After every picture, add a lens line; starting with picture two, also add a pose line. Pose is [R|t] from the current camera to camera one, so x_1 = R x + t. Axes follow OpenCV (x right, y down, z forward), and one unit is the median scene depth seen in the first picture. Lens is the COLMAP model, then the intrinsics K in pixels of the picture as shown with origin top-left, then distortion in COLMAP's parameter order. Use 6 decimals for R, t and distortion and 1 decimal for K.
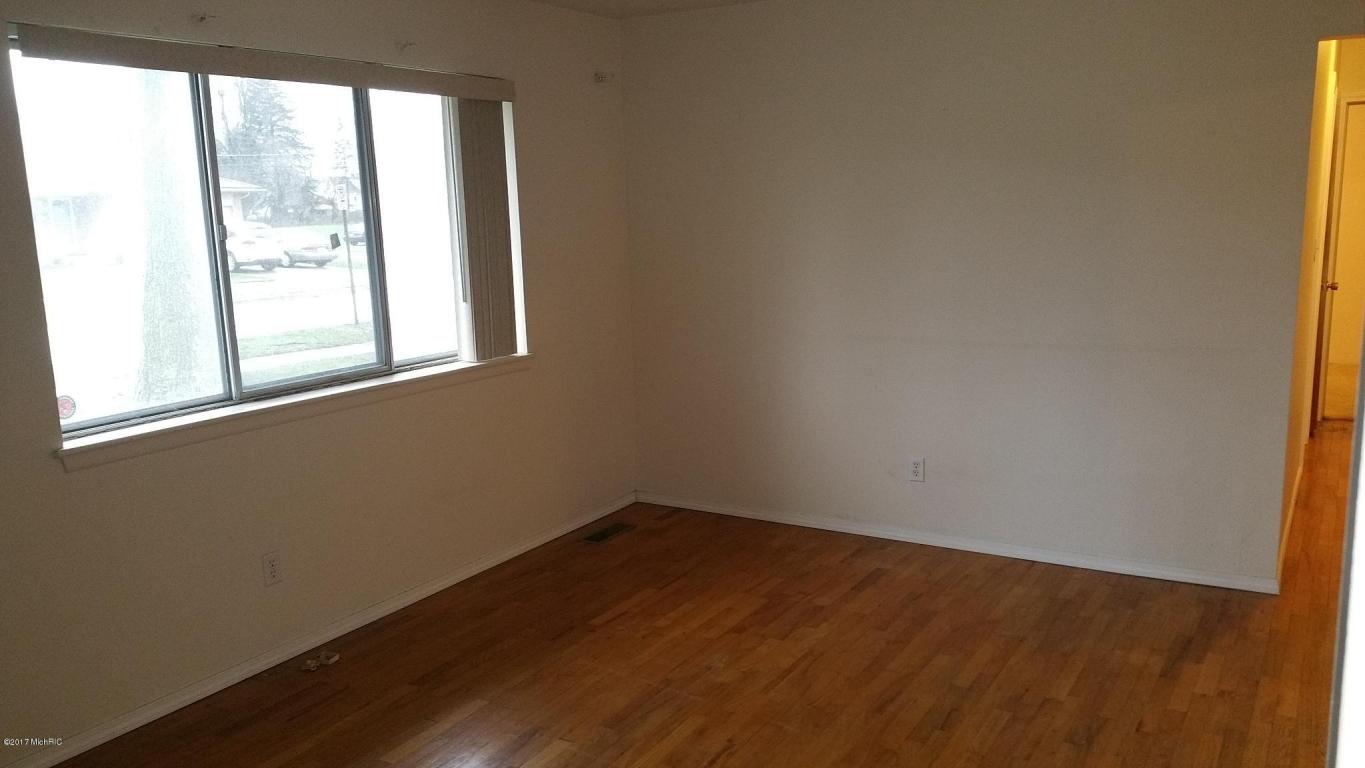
lens RADIAL K [[1095.8, 0, 689.3], [0, 1095.8, 399.8], [0, 0, 1]] dist [0.147986, -0.273606]
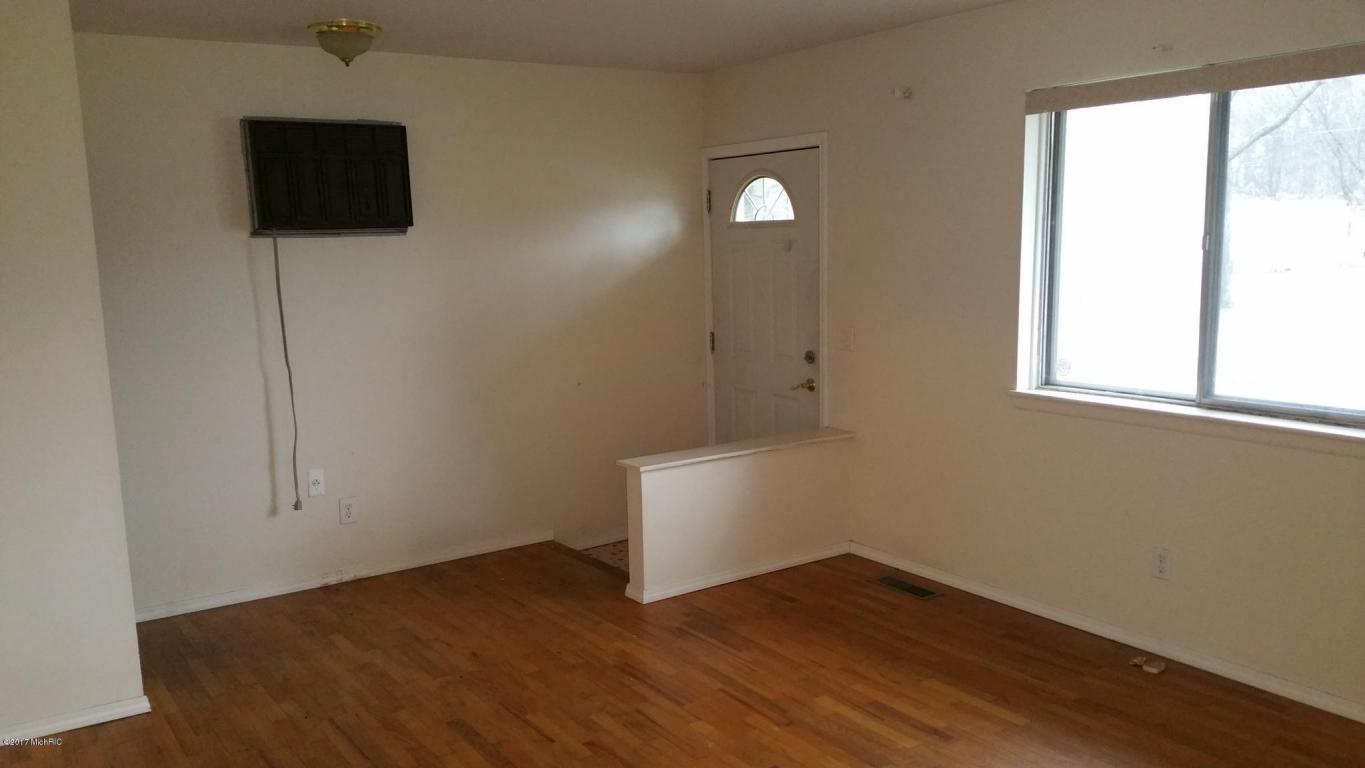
lens RADIAL K [[1095.8, 0, 689.3], [0, 1095.8, 399.8], [0, 0, 1]] dist [0.147986, -0.273606]
pose [[-0.413949, 0.175650, -0.893193, 0.665117], [-0.136040, 0.958251, 0.251492, -0.184340], [0.900077, 0.225615, -0.372772, 0.885240]]
